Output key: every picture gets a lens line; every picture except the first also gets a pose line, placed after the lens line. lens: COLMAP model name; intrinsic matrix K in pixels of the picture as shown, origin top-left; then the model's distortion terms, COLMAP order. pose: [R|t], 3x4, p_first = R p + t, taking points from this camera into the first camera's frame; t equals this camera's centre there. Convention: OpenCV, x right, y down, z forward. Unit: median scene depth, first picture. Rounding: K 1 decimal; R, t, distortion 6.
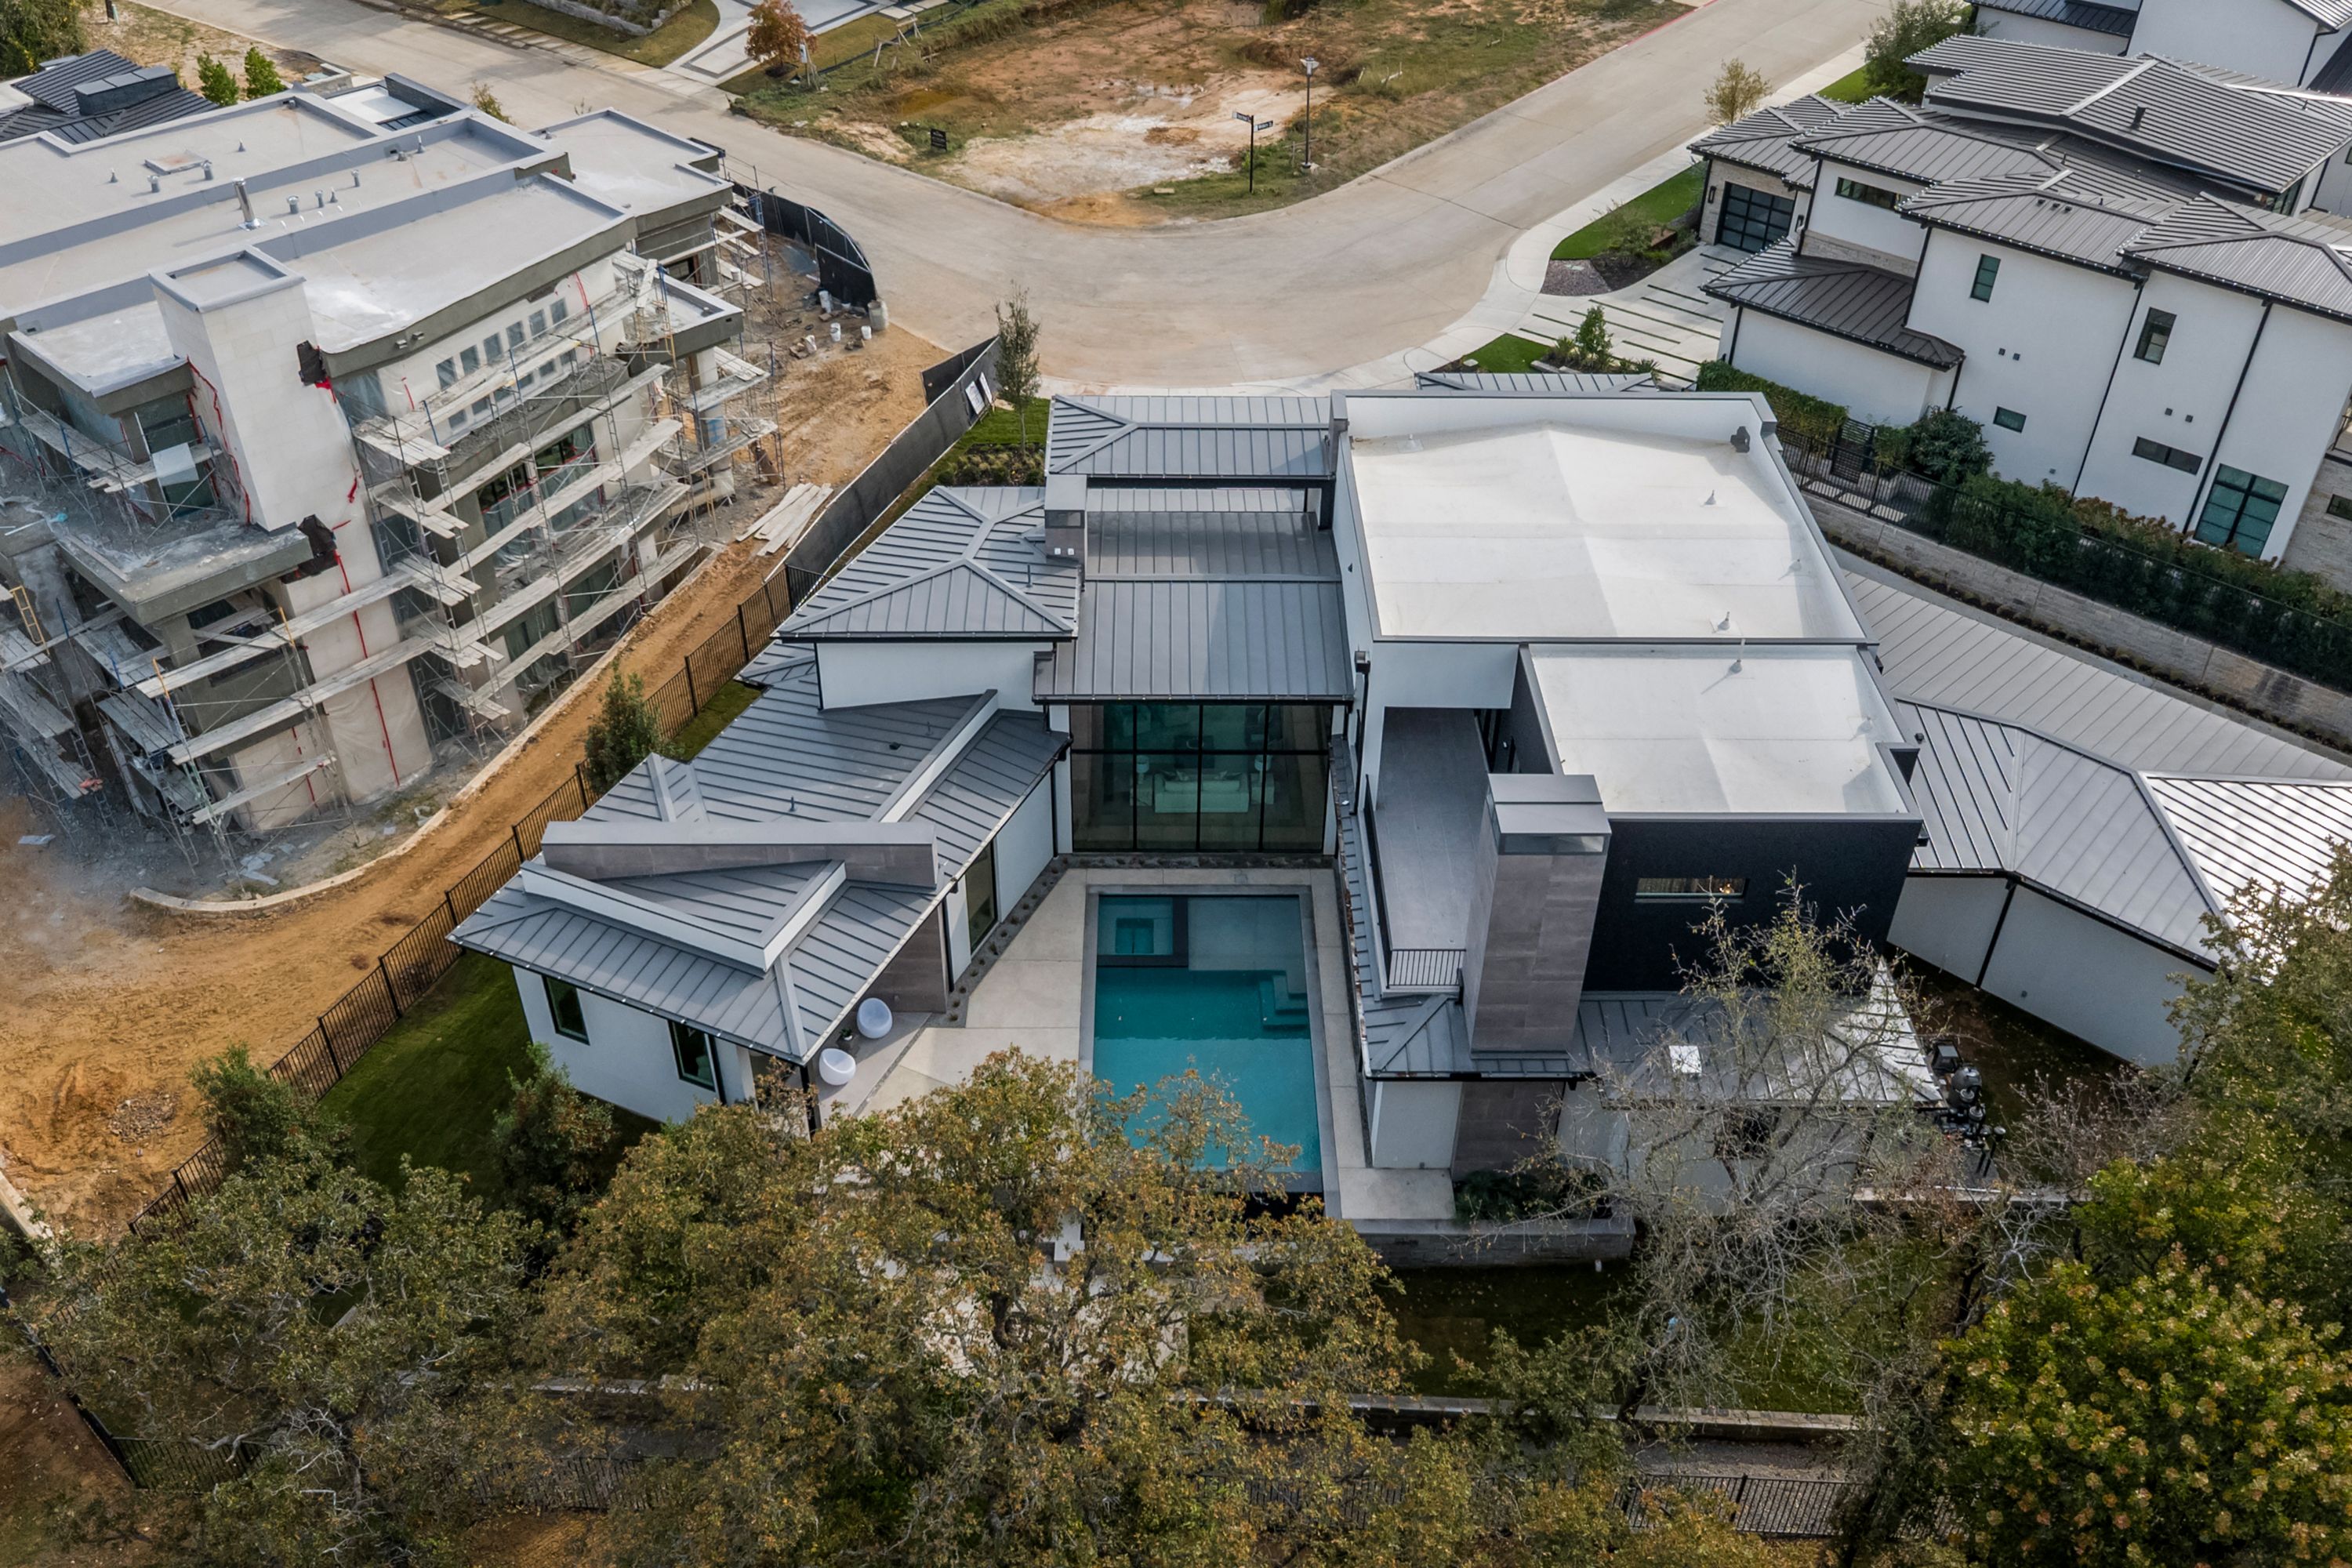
lens RADIAL K [[1995.8, 0, 1176.0], [0, 1995.8, 784.0], [0, 0, 1]] dist [-0.013045, -0.002474]
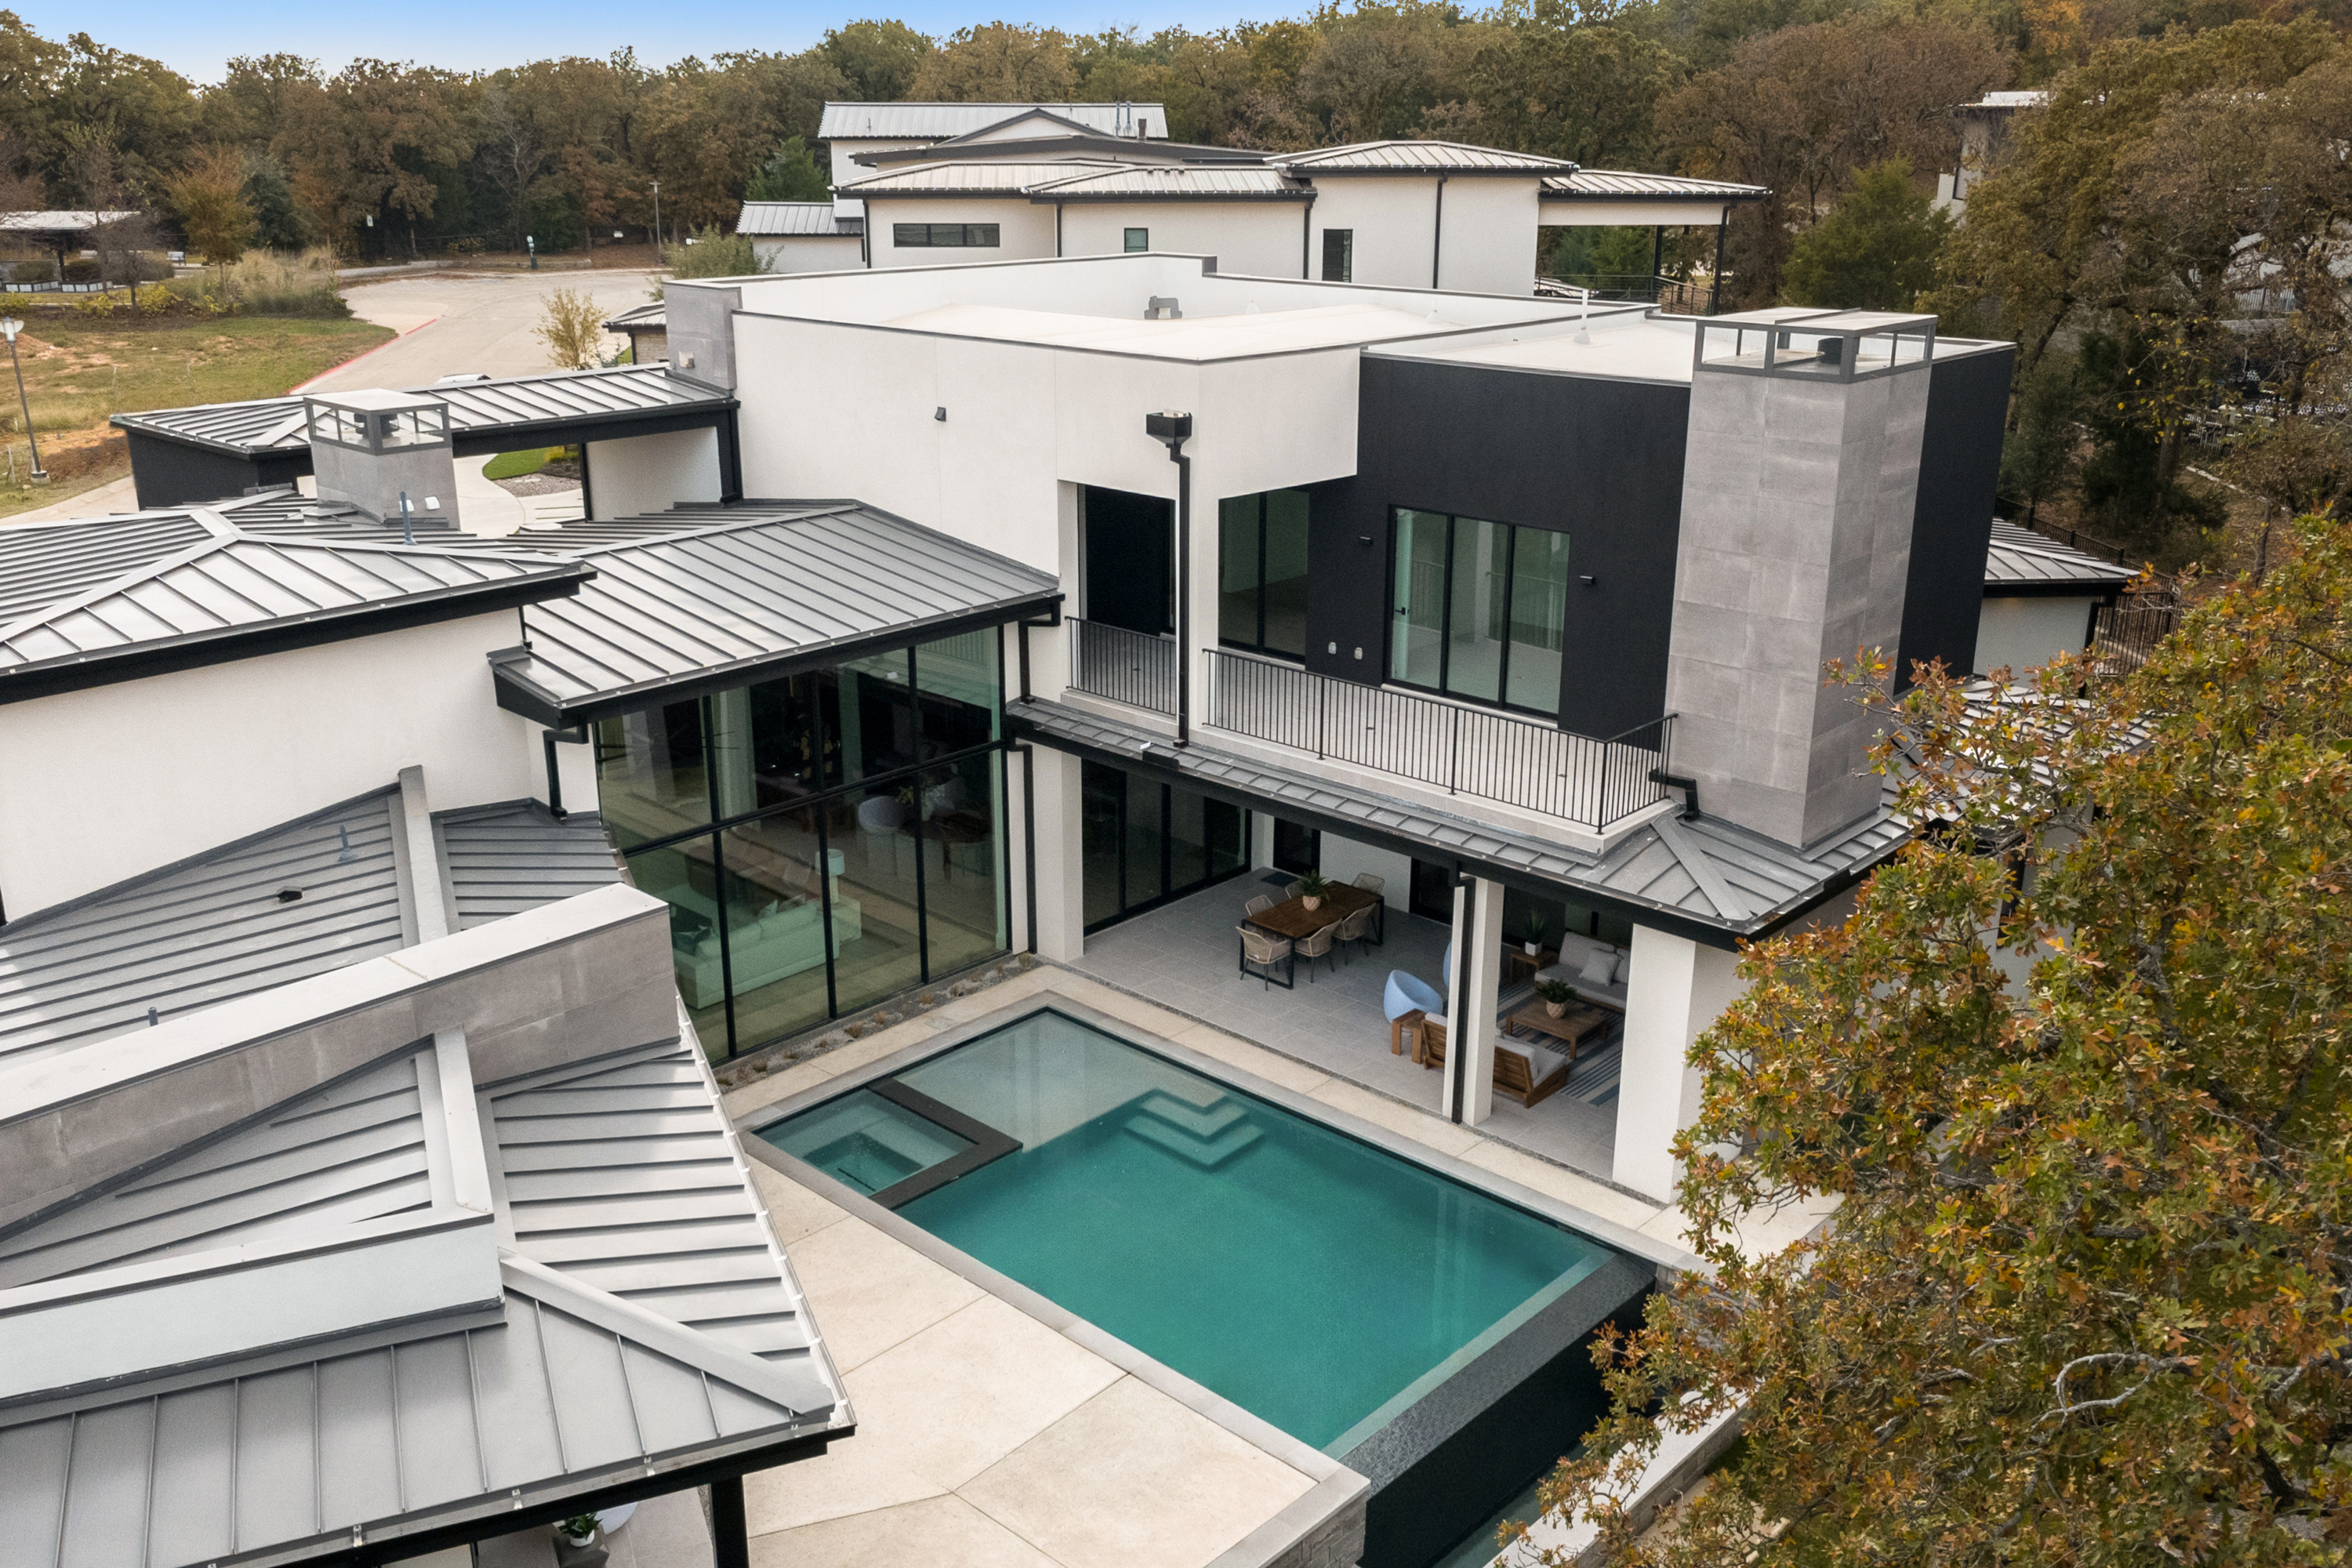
lens RADIAL K [[1995.8, 0, 1176.0], [0, 1995.8, 784.0], [0, 0, 1]] dist [-0.013045, -0.002474]
pose [[0.690553, -0.240644, 0.682076, -0.286098], [0.446353, 0.883826, -0.140077, 0.098751], [-0.569128, 0.401177, 0.717740, 0.585716]]
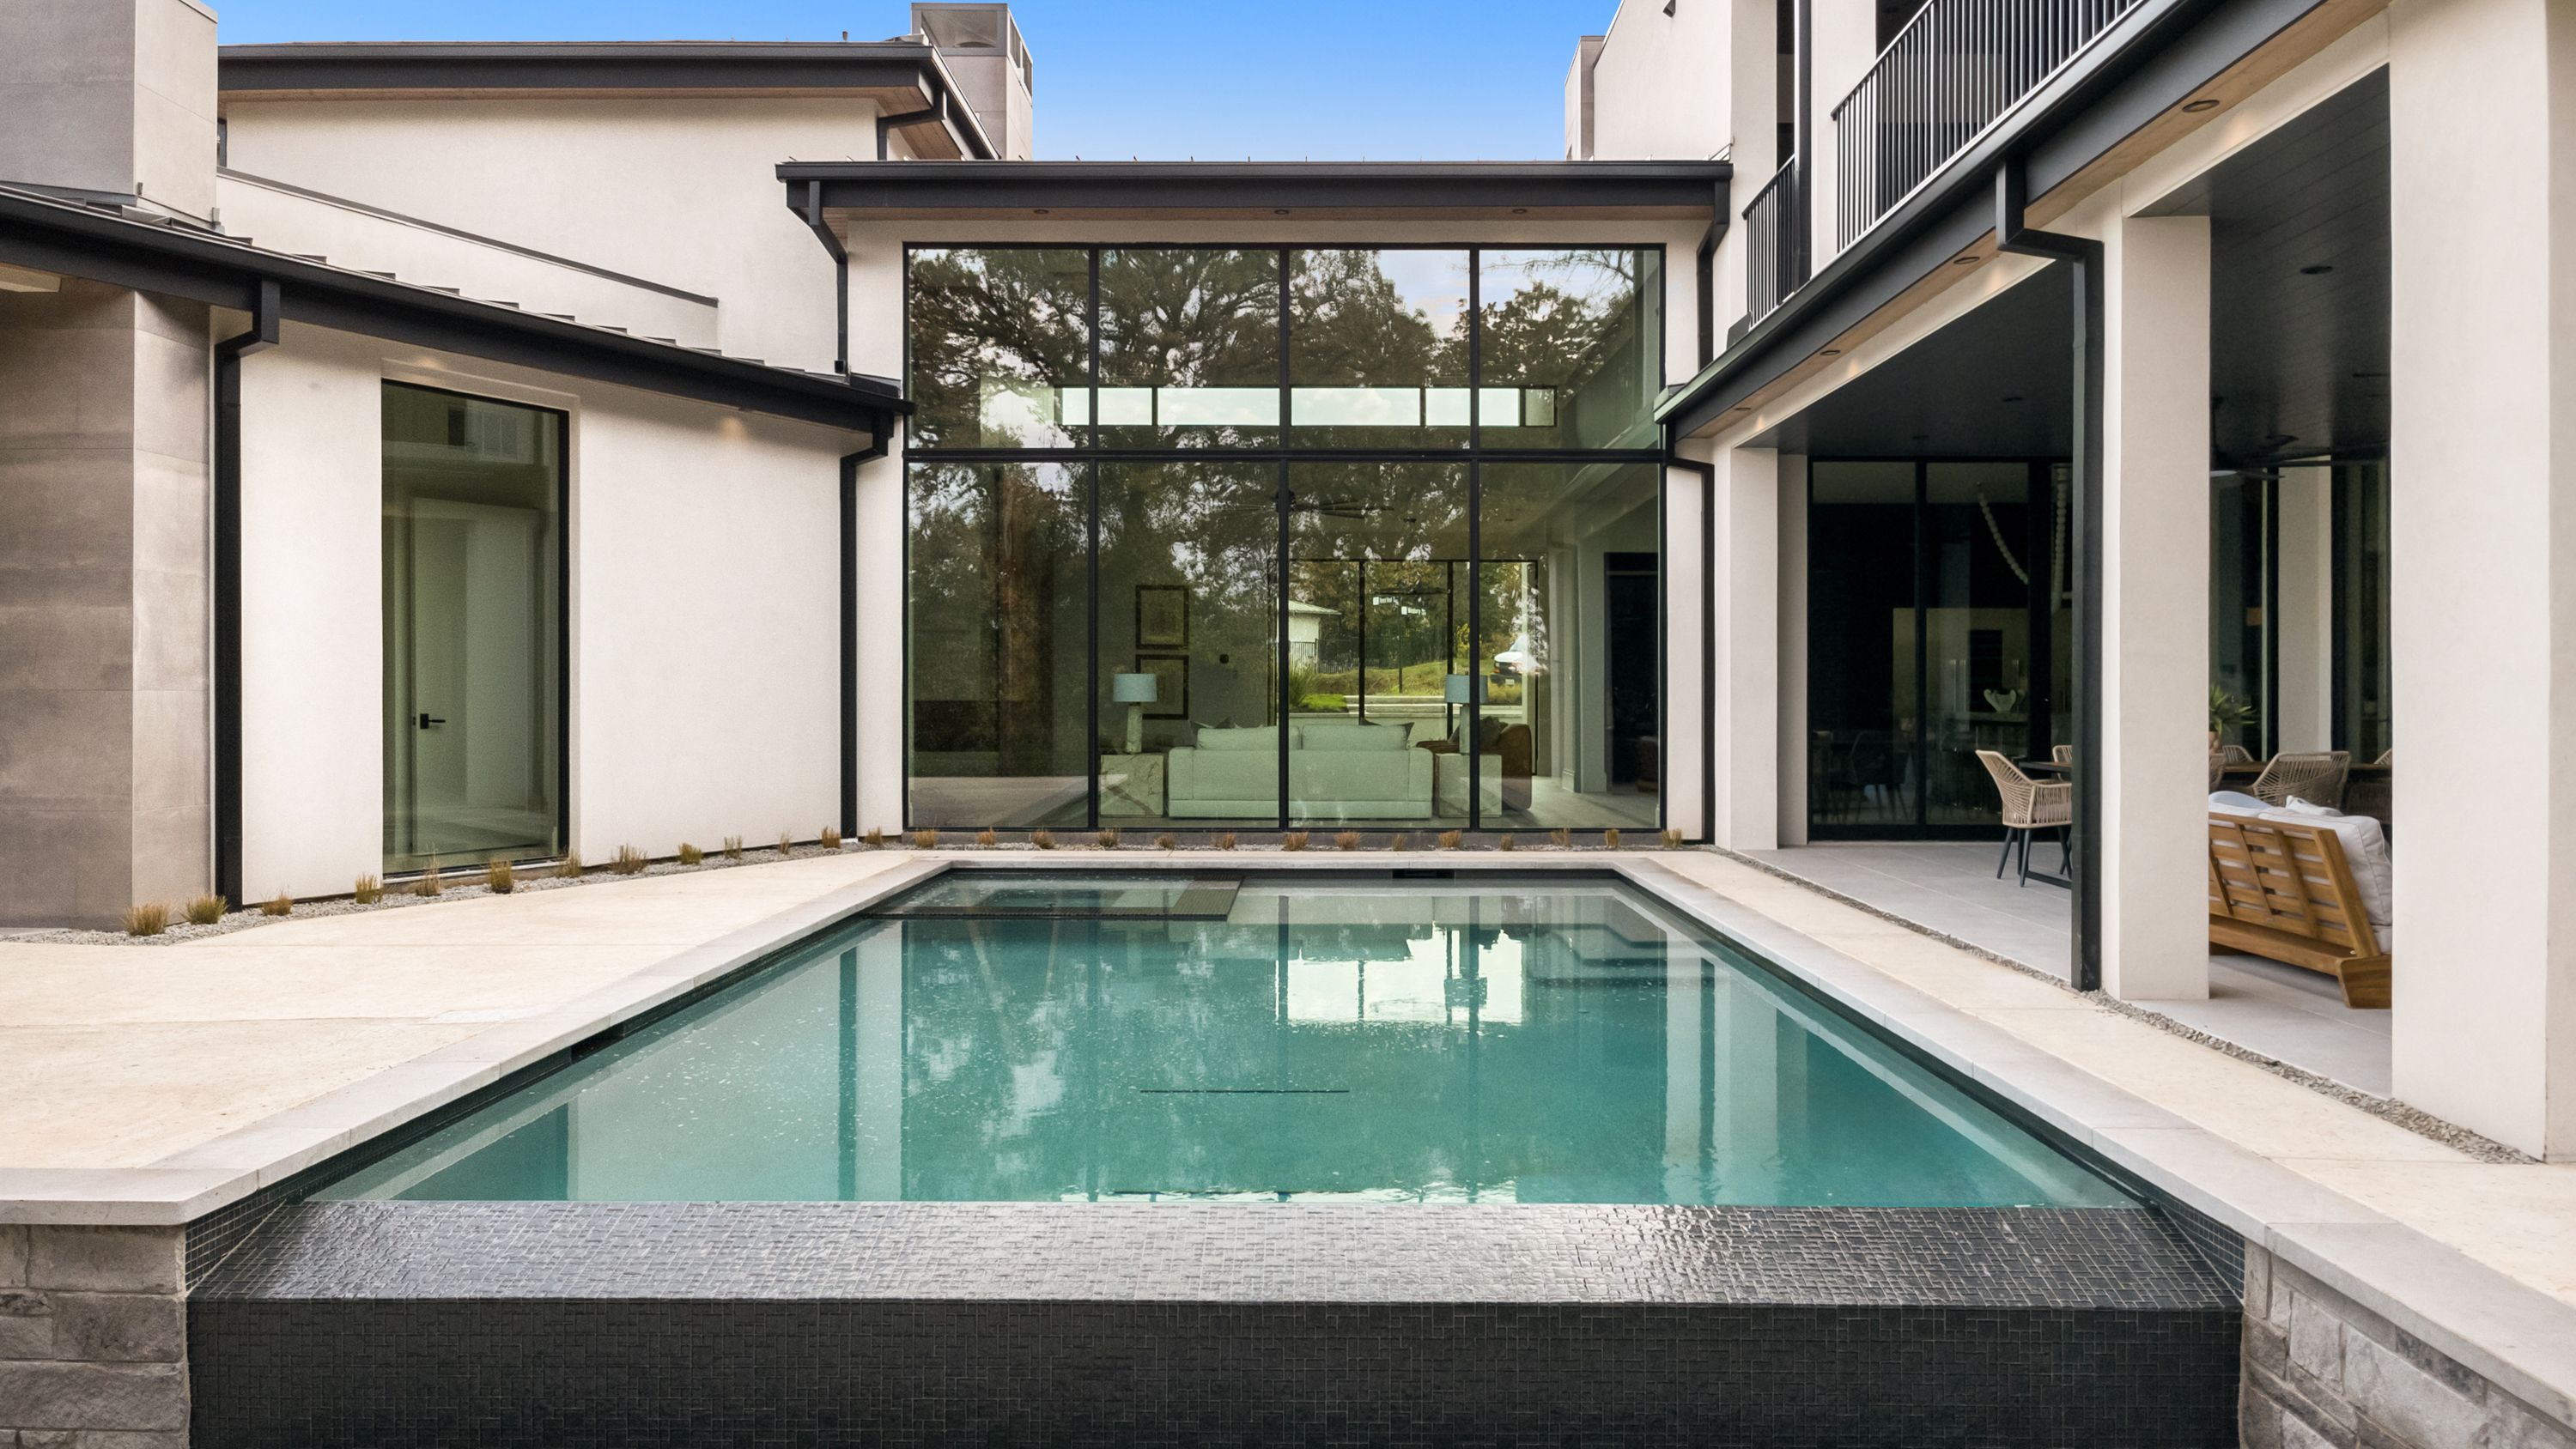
lens RADIAL K [[1842.9, 0, 1288.0], [0, 1842.9, 724.5], [0, 0, 1]] dist [-0.001475, -0.003064]
pose [[0.999624, -0.012683, -0.024319, 0.016014], [-0.004404, 0.800927, -0.598746, 0.212901], [0.027072, 0.598628, 0.800570, 0.792832]]
